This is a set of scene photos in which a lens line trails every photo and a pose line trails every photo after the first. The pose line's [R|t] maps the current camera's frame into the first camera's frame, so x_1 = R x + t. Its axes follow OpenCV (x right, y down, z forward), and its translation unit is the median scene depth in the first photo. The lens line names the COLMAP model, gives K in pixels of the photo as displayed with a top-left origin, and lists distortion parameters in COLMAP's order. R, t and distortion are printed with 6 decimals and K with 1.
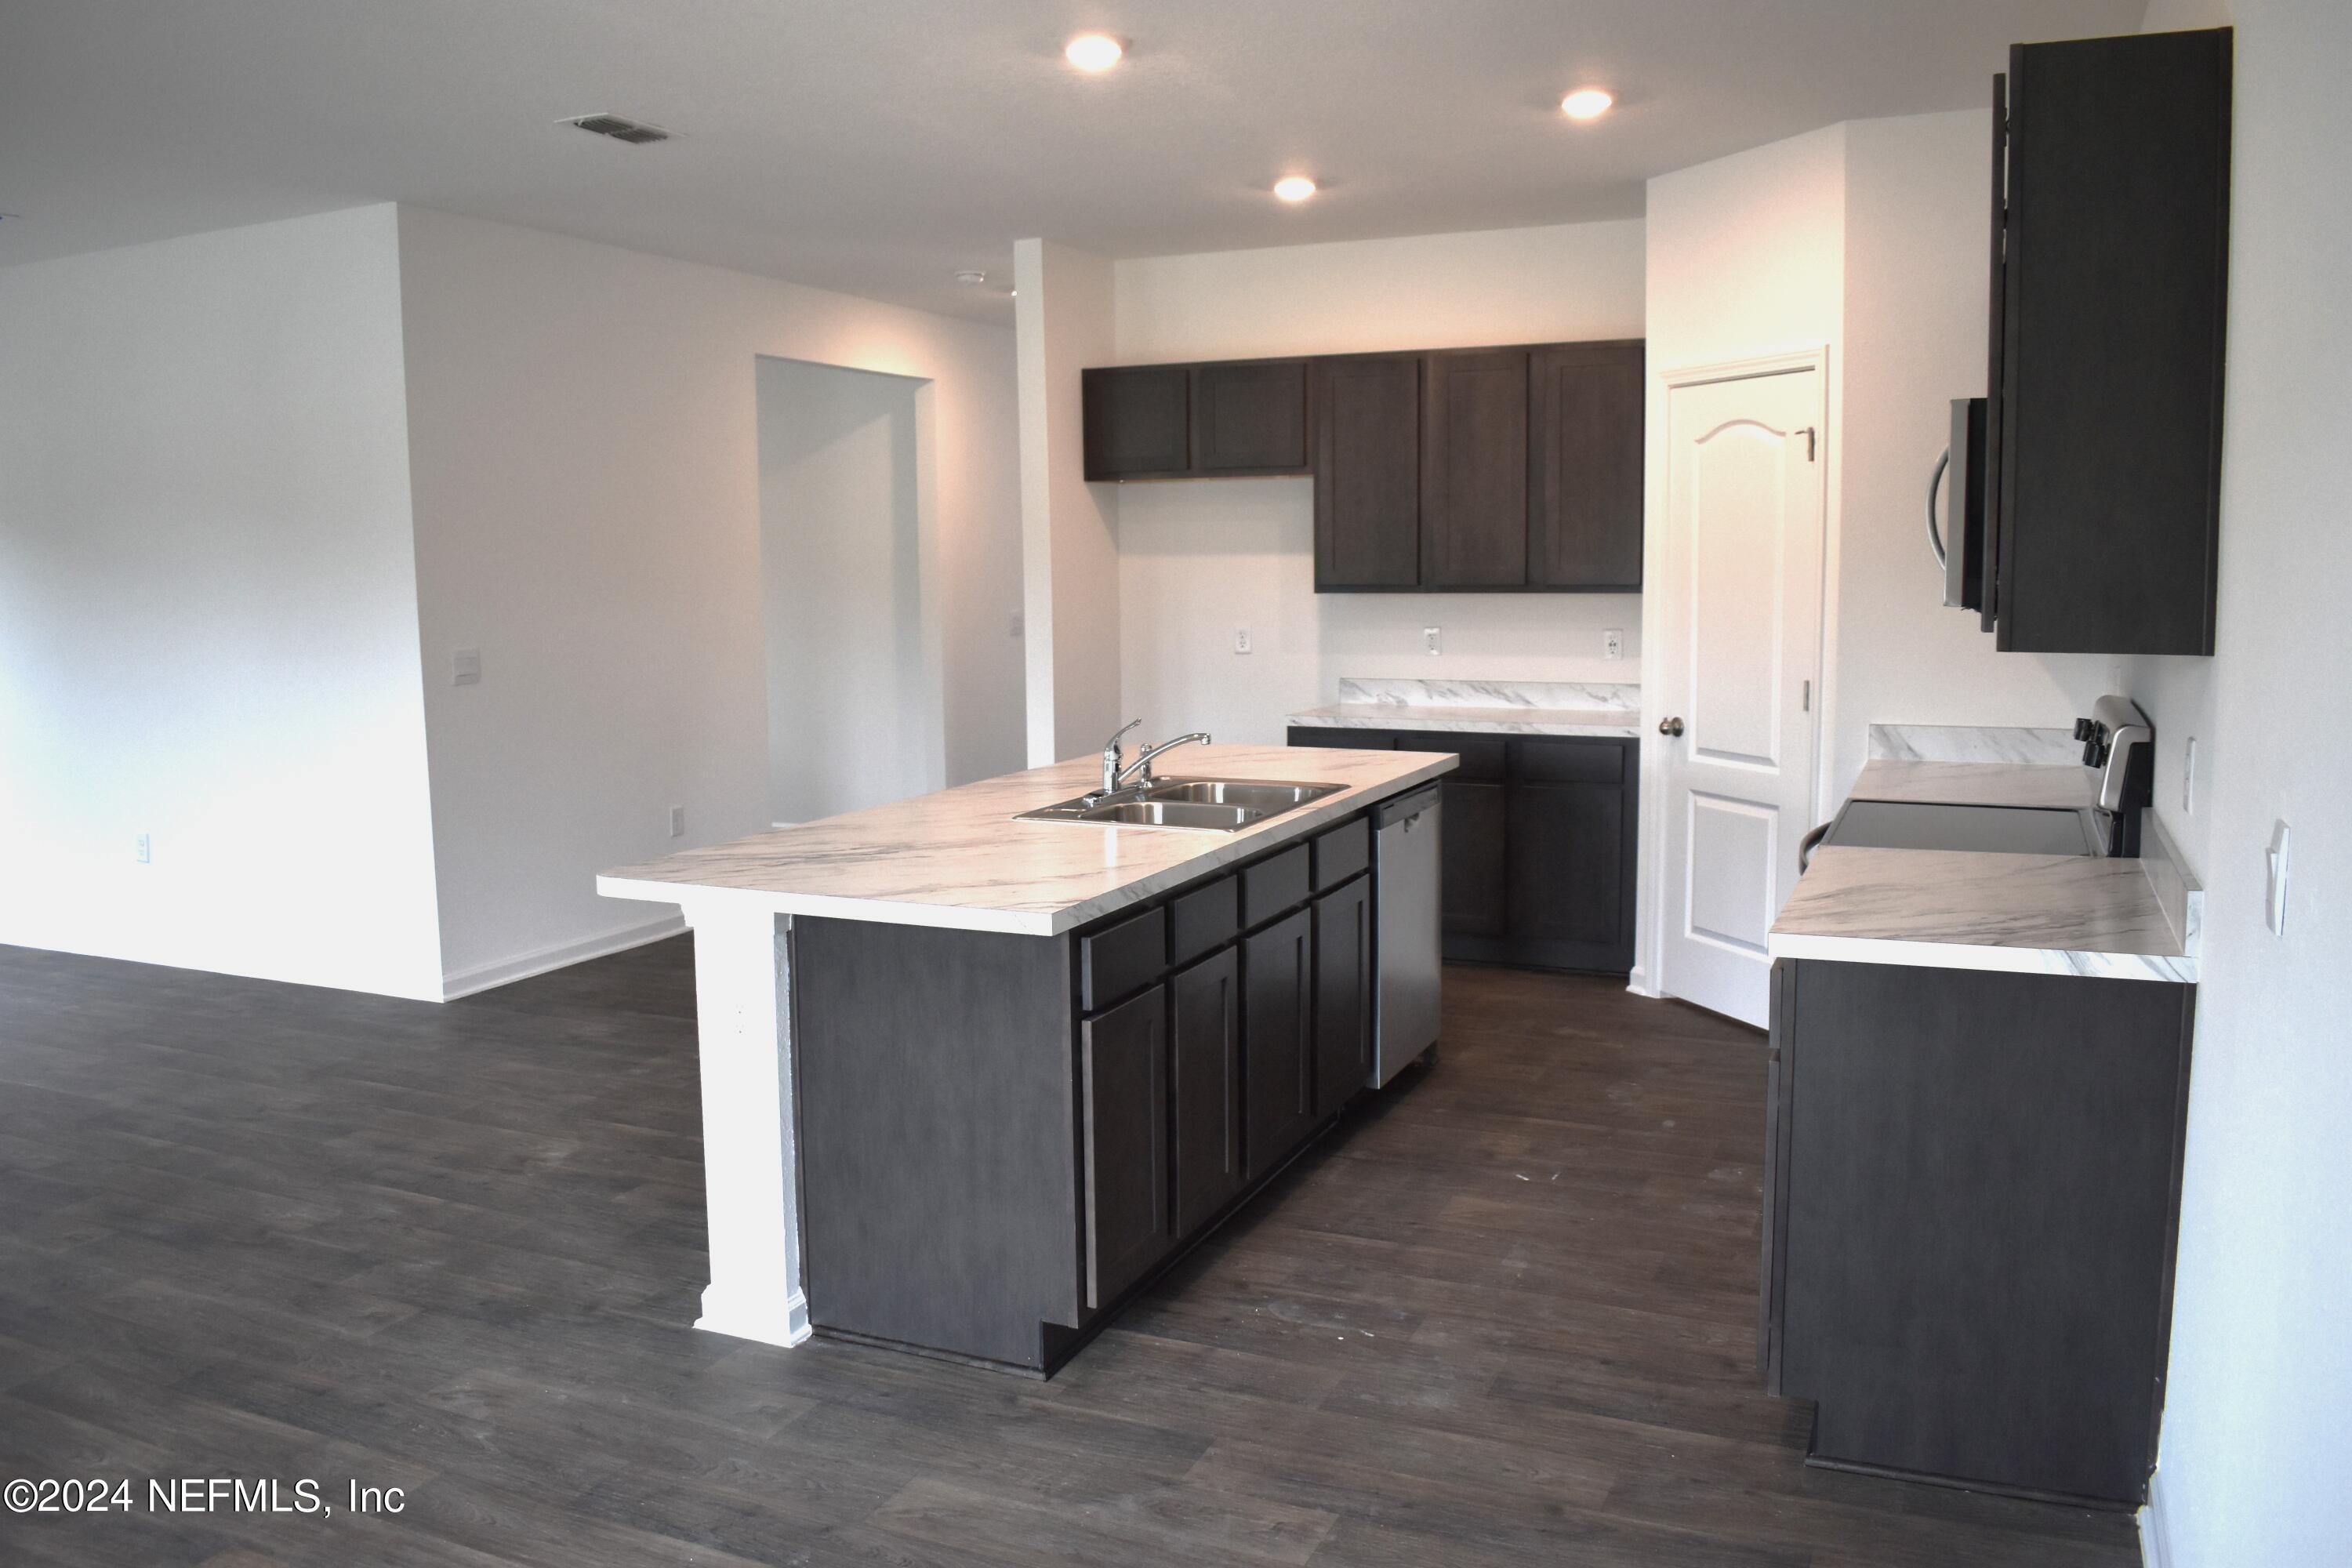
lens RADIAL K [[1842.8, 0, 1176.3], [0, 1842.8, 784.5], [0, 0, 1]] dist [-0.072085, -0.010559]
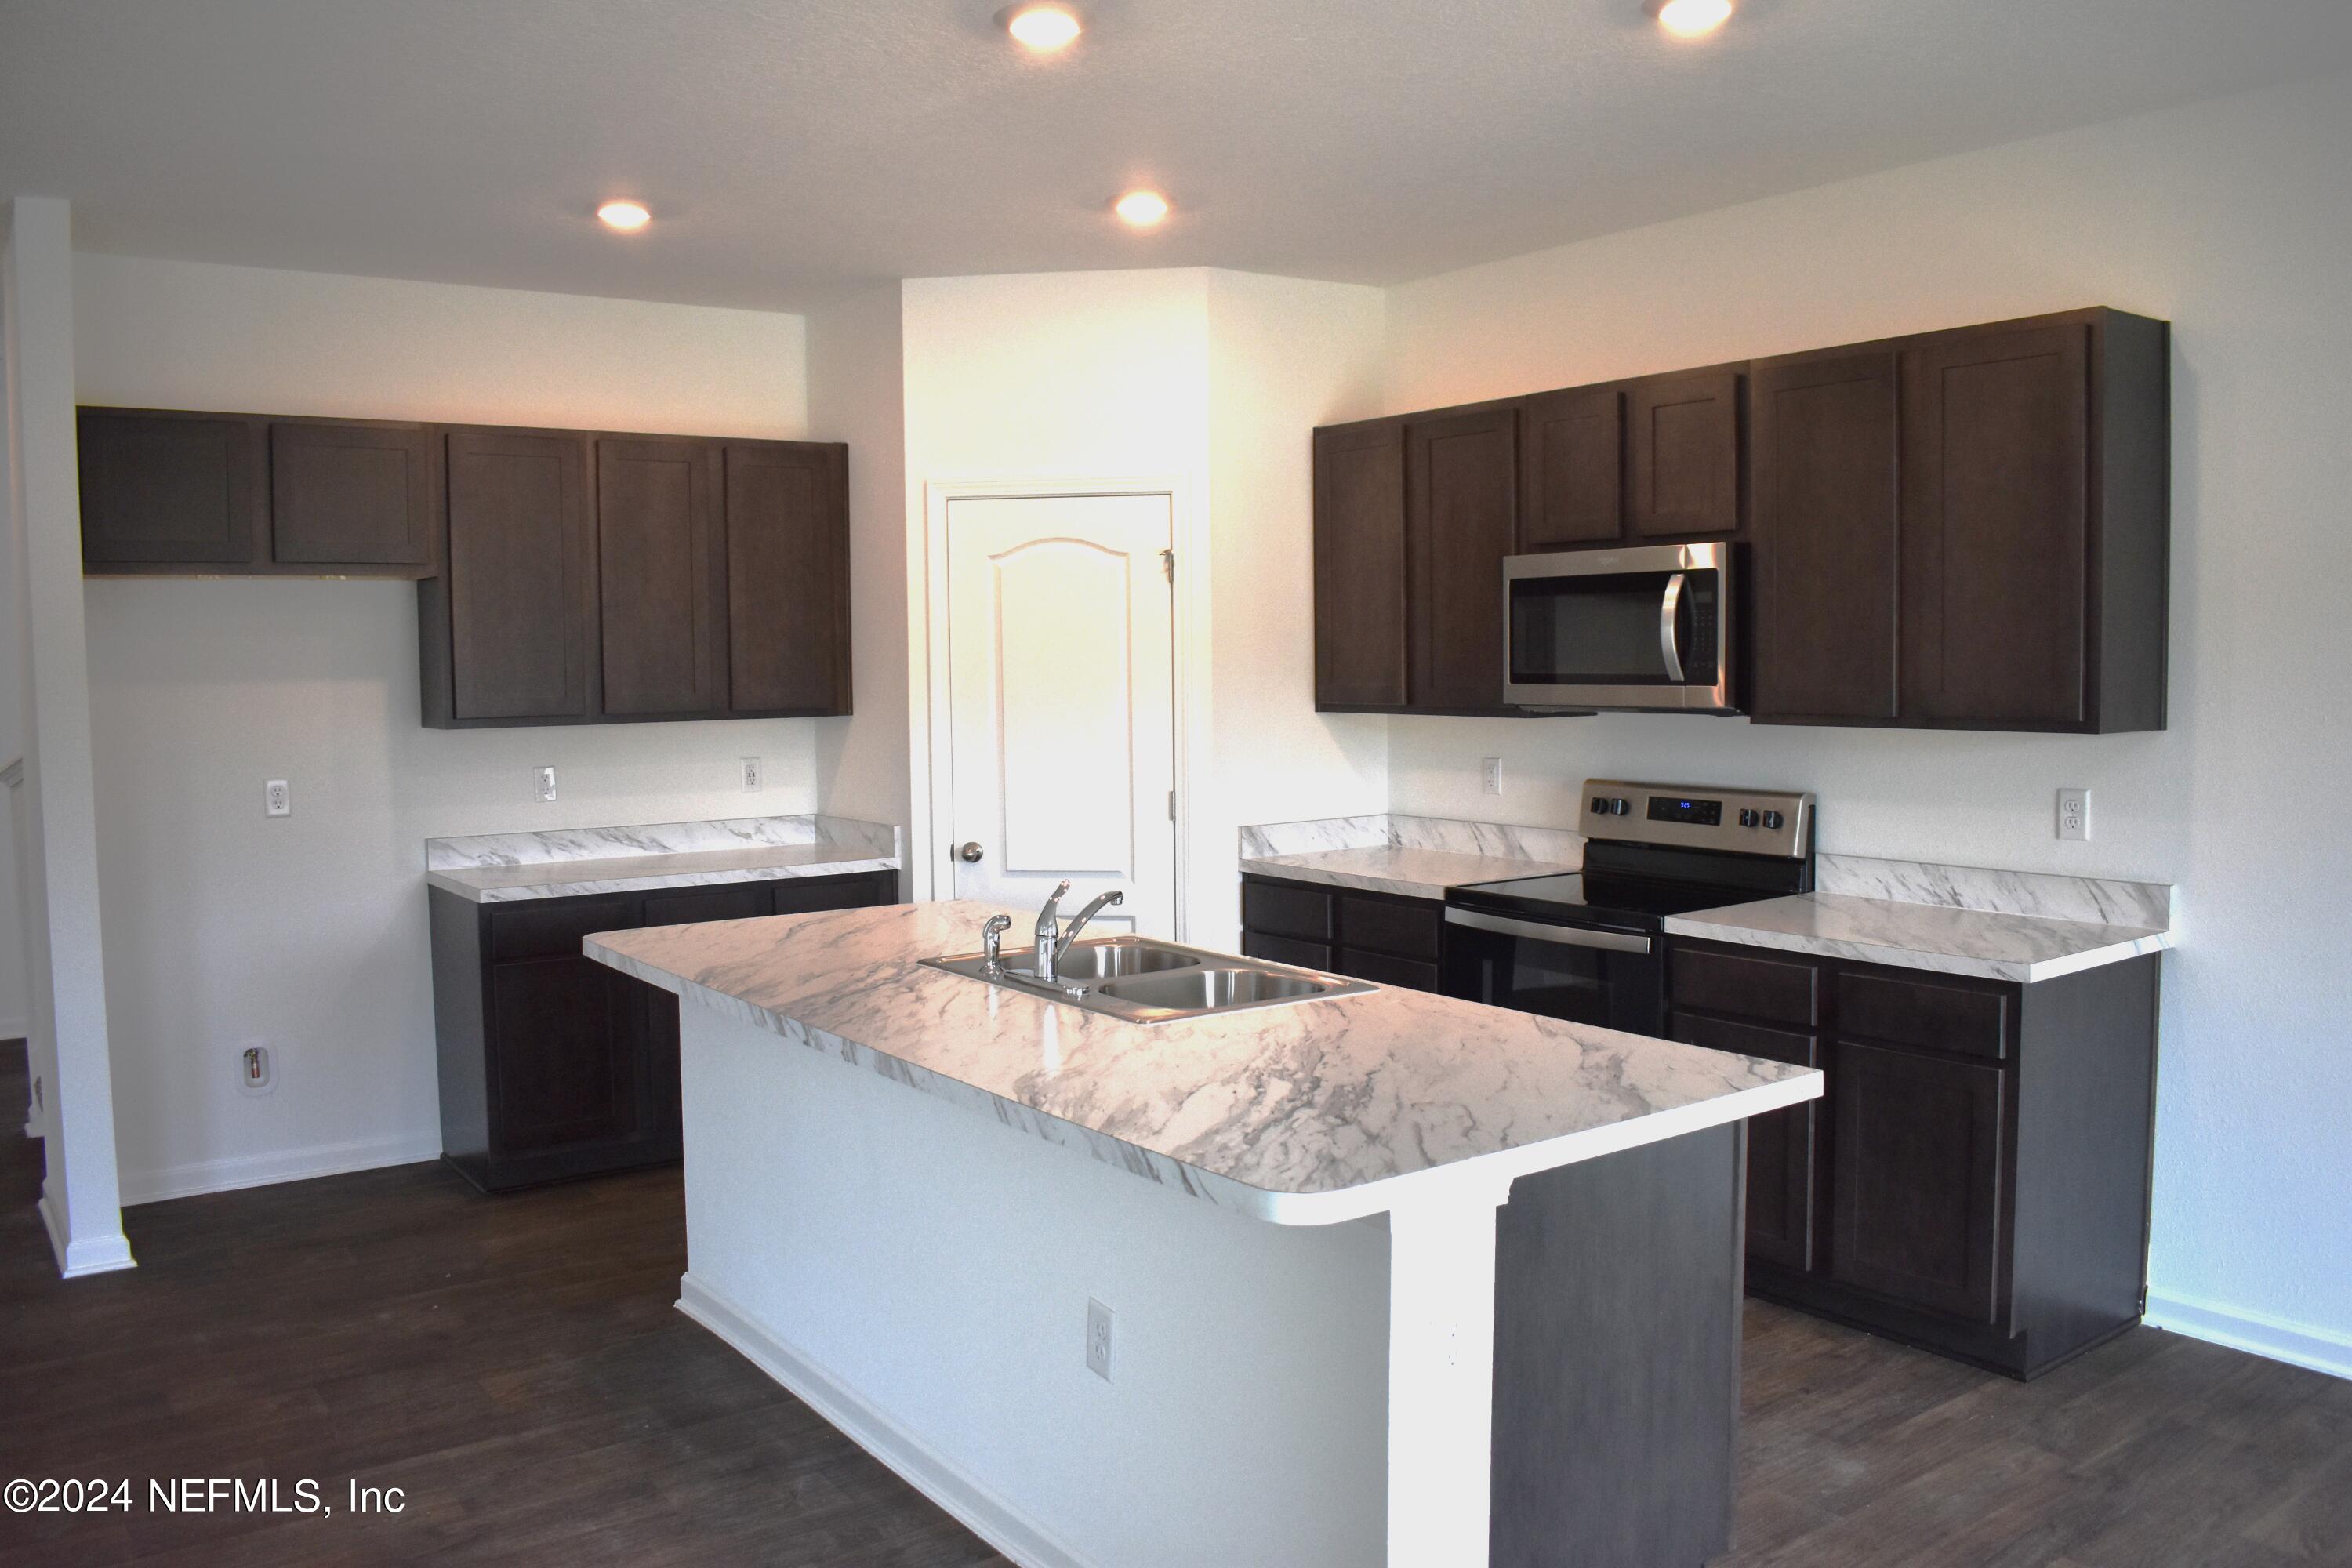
lens RADIAL K [[1842.8, 0, 1177.1], [0, 1842.8, 777.7], [0, 0, 1]] dist [-0.072085, -0.010559]
pose [[0.493824, -0.053779, 0.867897, -0.486370], [0.115411, 0.993309, -0.004117, -0.051305], [-0.861869, 0.102198, 0.496727, 0.406021]]
